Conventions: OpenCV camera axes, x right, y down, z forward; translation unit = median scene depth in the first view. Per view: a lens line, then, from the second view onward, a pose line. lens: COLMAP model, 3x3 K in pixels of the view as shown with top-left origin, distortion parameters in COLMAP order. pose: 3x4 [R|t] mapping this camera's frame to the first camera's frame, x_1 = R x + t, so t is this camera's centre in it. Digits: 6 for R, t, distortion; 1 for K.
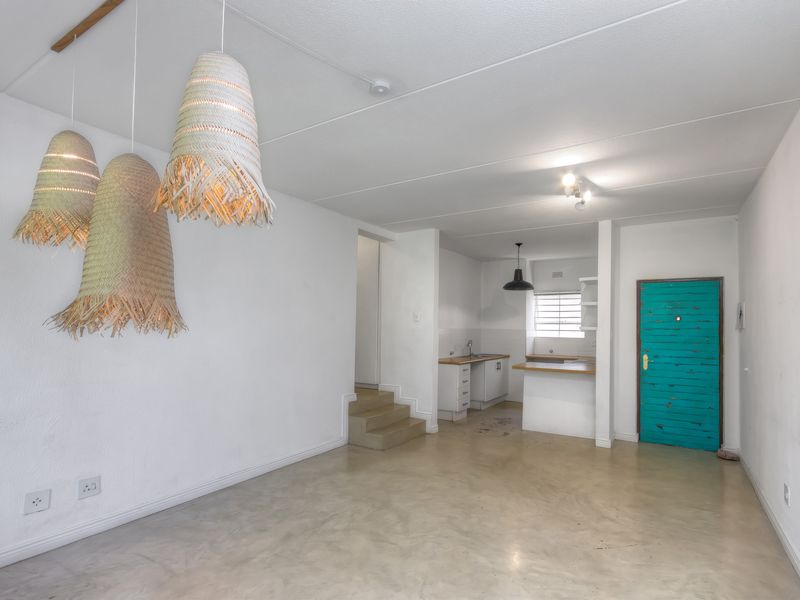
lens RADIAL K [[424.0, 0, 405.1], [0, 424.0, 309.2], [0, 0, 1]] dist [0.001970, 0.000464]
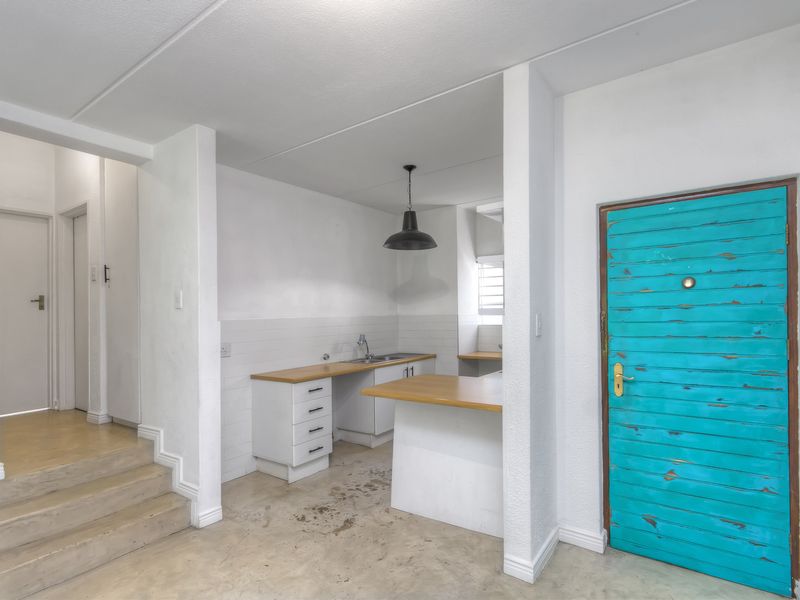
lens RADIAL K [[418.4, 0, 415.5], [0, 418.4, 309.9], [0, 0, 1]] dist [0.002372, 0.000437]
pose [[0.998893, -0.033596, -0.032935, 0.365491], [0.034702, 0.998832, 0.033626, 0.025358], [0.031767, -0.034732, 0.998892, 0.542064]]
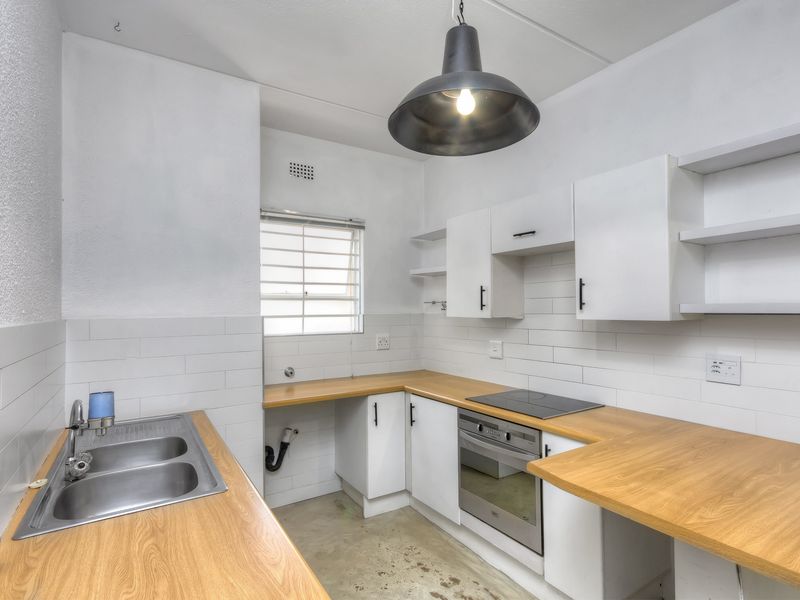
lens RADIAL K [[424.0, 0, 405.1], [0, 424.0, 309.2], [0, 0, 1]] dist [0.001970, 0.000464]
pose [[0.418324, -0.018473, 0.908110, 0.074520], [-0.024035, 0.999218, 0.031398, 0.045593], [-0.907980, -0.034961, 0.417553, 1.173144]]
